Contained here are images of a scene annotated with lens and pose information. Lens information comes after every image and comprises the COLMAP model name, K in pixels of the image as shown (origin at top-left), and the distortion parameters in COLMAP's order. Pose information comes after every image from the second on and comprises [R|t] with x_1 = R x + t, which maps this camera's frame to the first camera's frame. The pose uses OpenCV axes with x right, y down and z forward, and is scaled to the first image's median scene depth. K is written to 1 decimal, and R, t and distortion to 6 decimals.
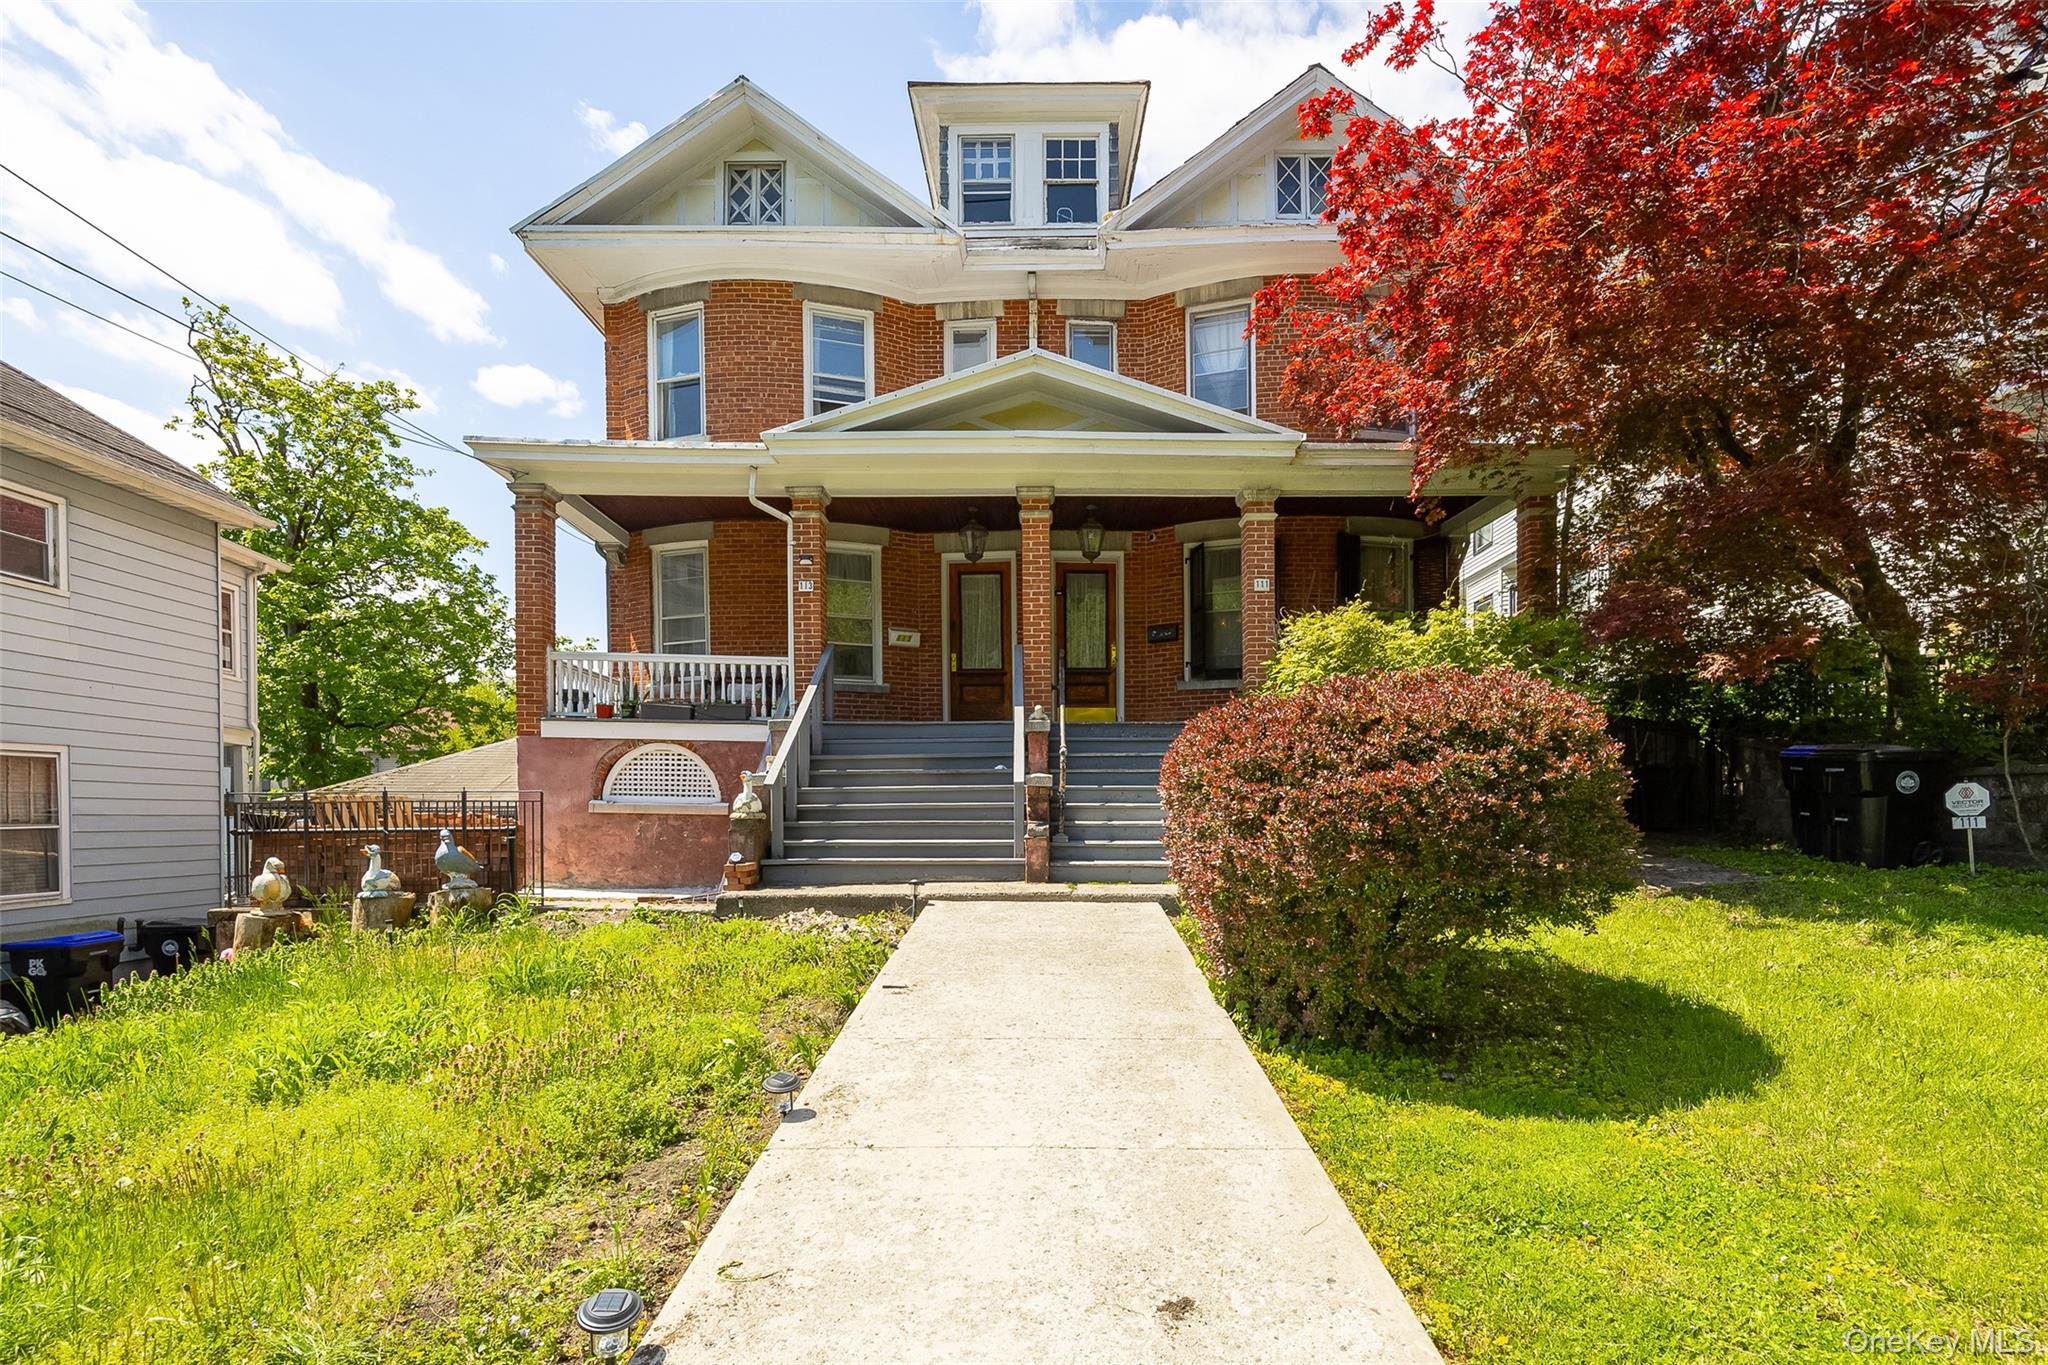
lens RADIAL K [[823.4, 0, 1031.8], [0, 823.4, 697.0], [0, 0, 1]] dist [0.029022, 0.000043]
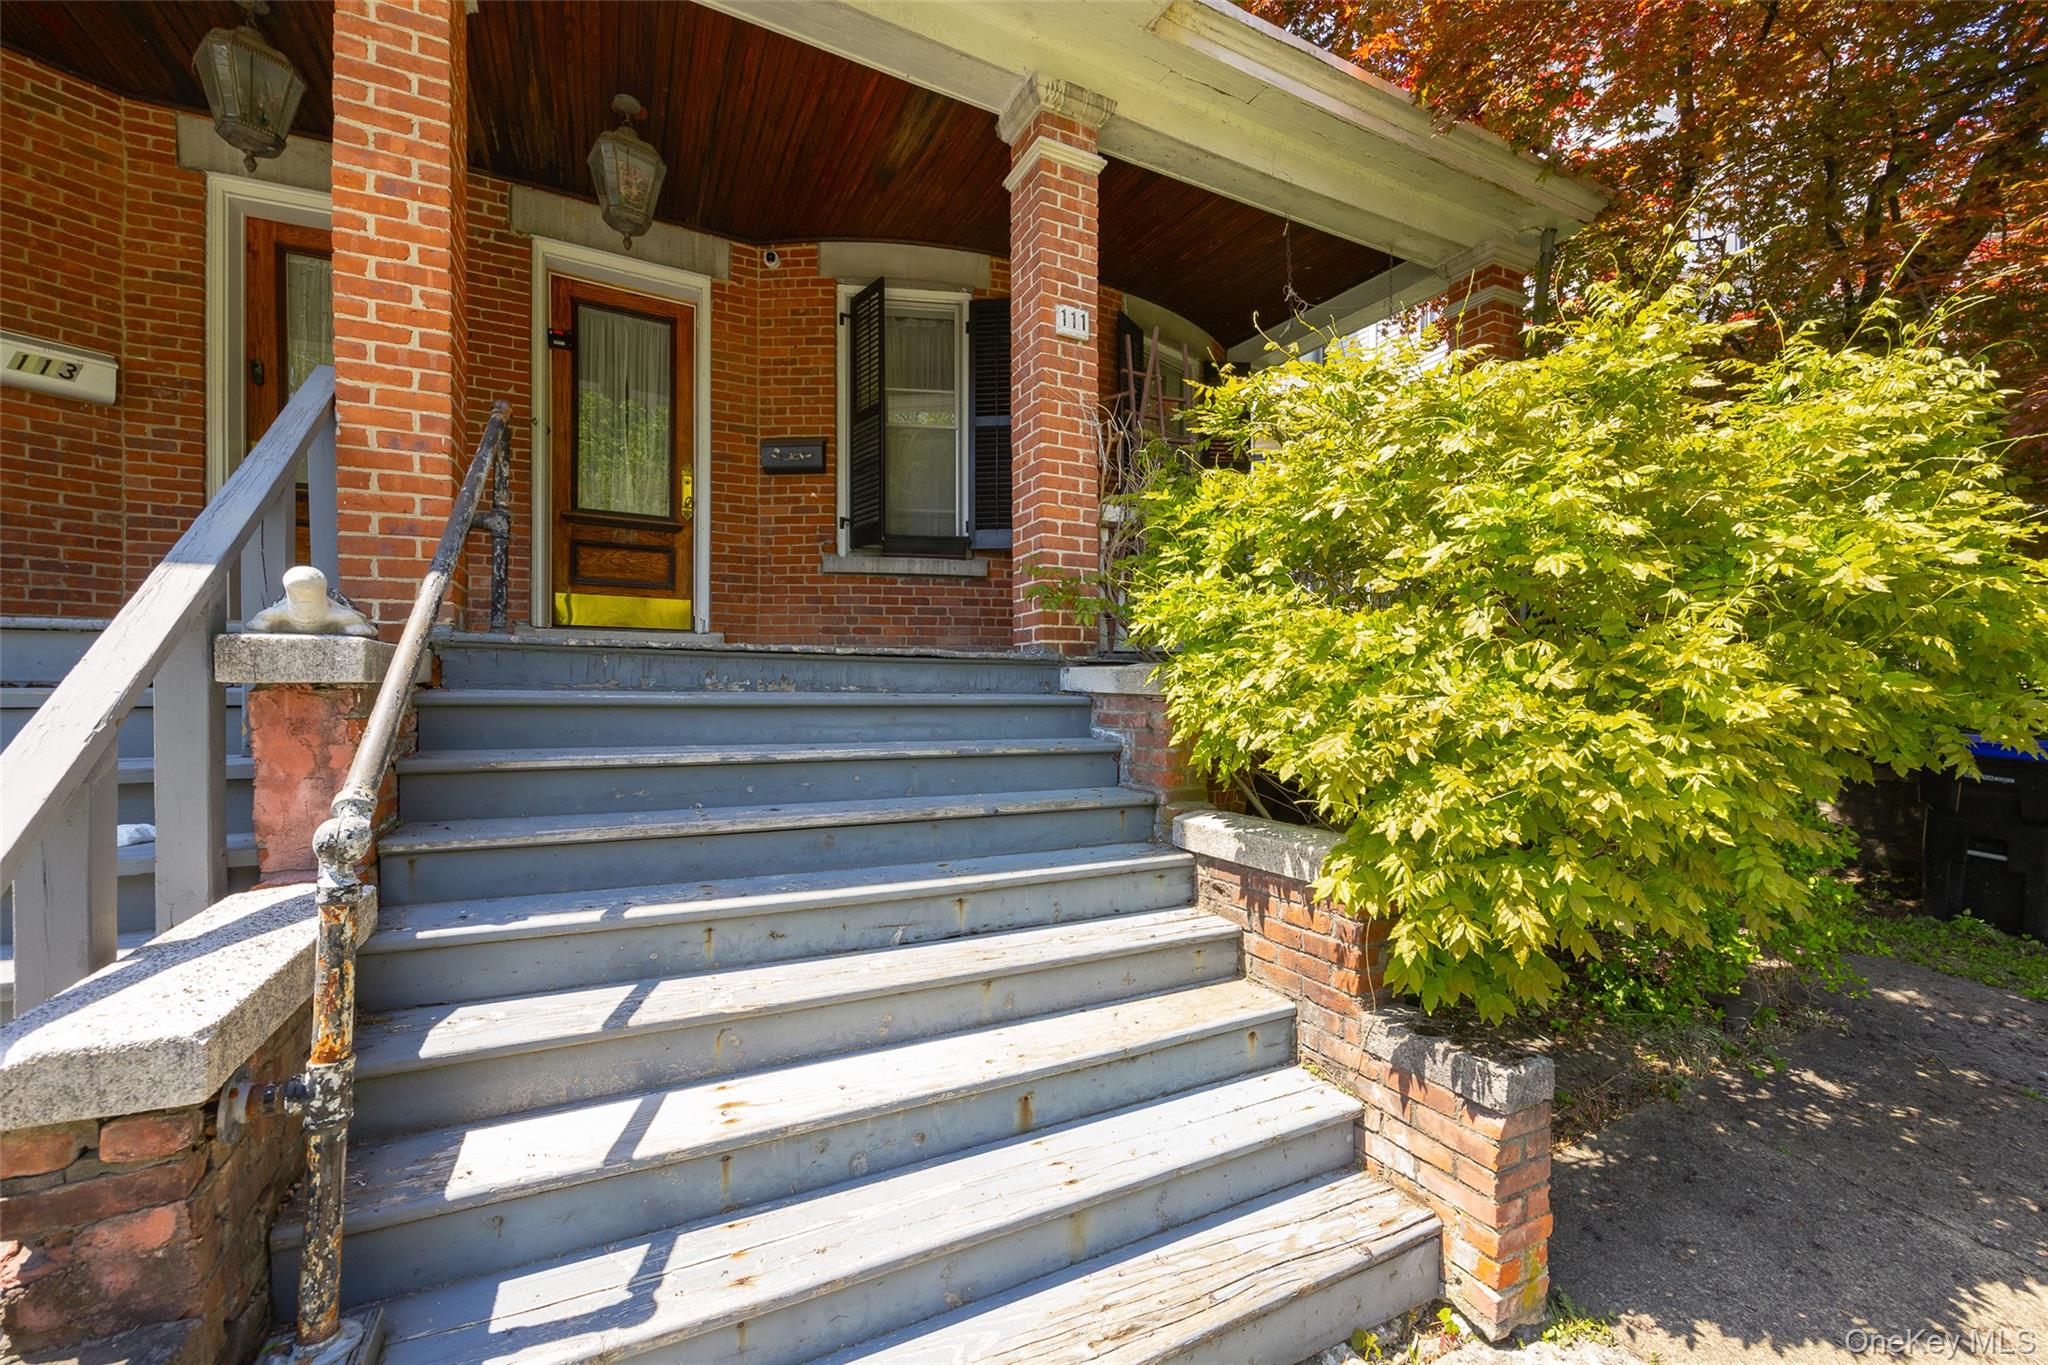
lens RADIAL K [[823.4, 0, 1031.8], [0, 823.4, 697.0], [0, 0, 1]] dist [0.029022, 0.000043]
pose [[0.881006, 0.001559, 0.473102, 0.049130], [-0.059770, 0.992349, 0.108035, 0.005533], [-0.469314, -0.123457, 0.874358, 0.479063]]
